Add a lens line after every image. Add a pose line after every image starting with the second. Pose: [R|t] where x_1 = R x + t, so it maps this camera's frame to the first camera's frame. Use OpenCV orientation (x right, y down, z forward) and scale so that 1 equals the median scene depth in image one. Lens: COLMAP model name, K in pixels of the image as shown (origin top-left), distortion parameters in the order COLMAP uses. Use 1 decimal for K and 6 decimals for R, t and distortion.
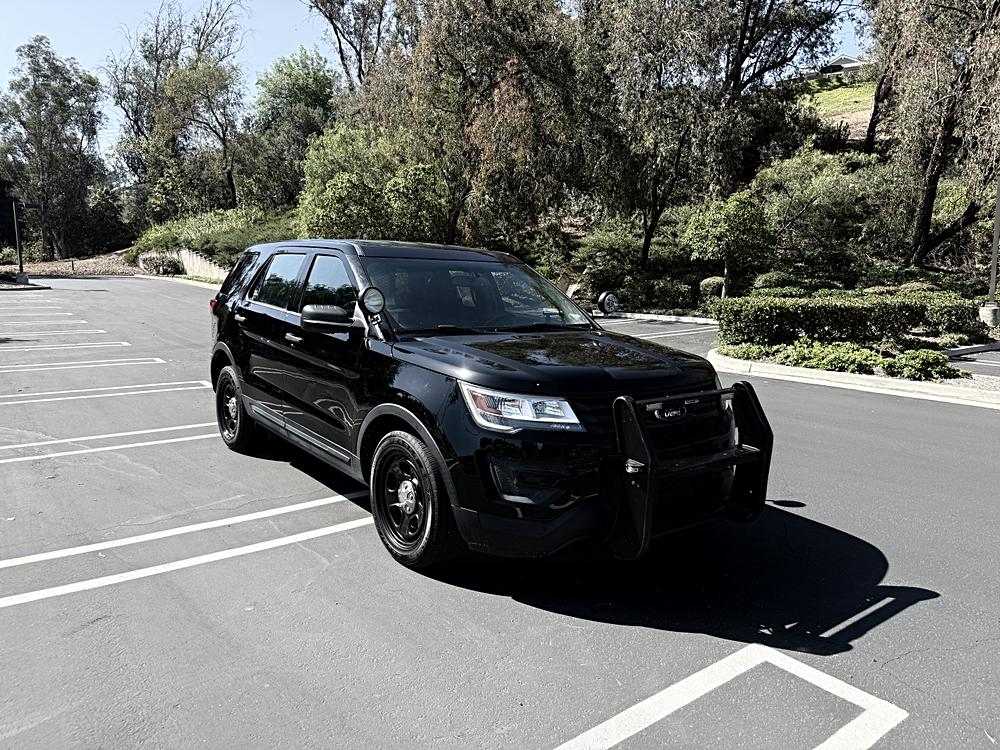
lens RADIAL K [[712.1, 0, 499.8], [0, 712.1, 390.0], [0, 0, 1]] dist [0.057214, -0.071815]
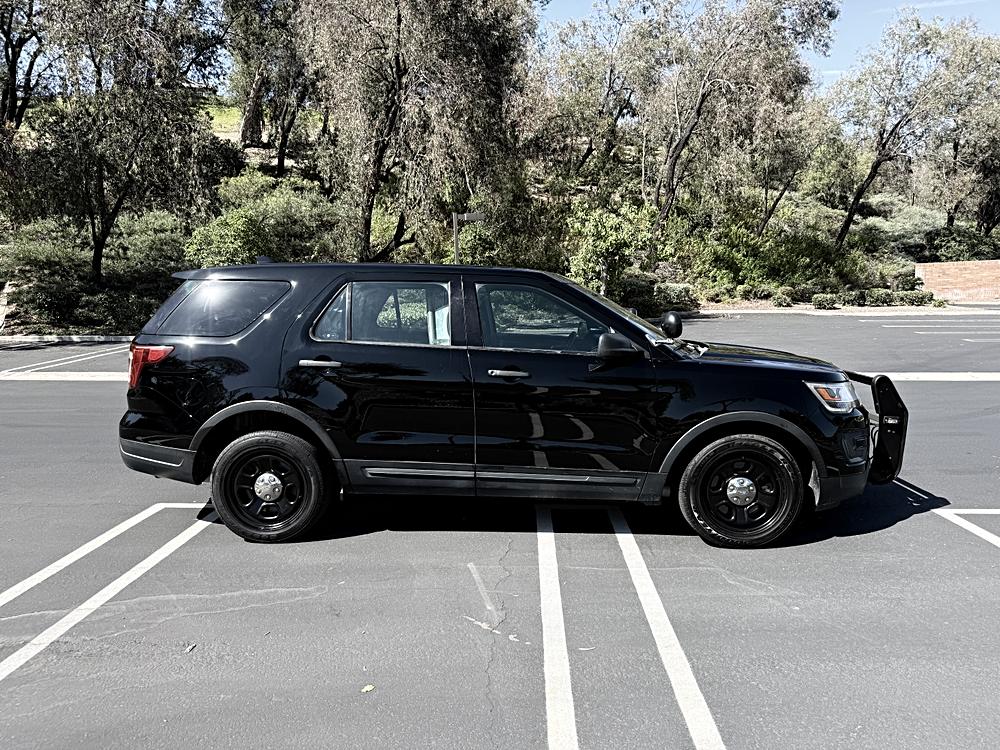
lens RADIAL K [[714.0, 0, 501.0], [0, 714.0, 395.5], [0, 0, 1]] dist [0.058322, -0.096004]
pose [[0.632362, -0.130408, 0.763618, -0.177719], [0.138928, 0.988839, 0.053822, -0.016916], [-0.762114, 0.072052, 0.643422, 0.076767]]
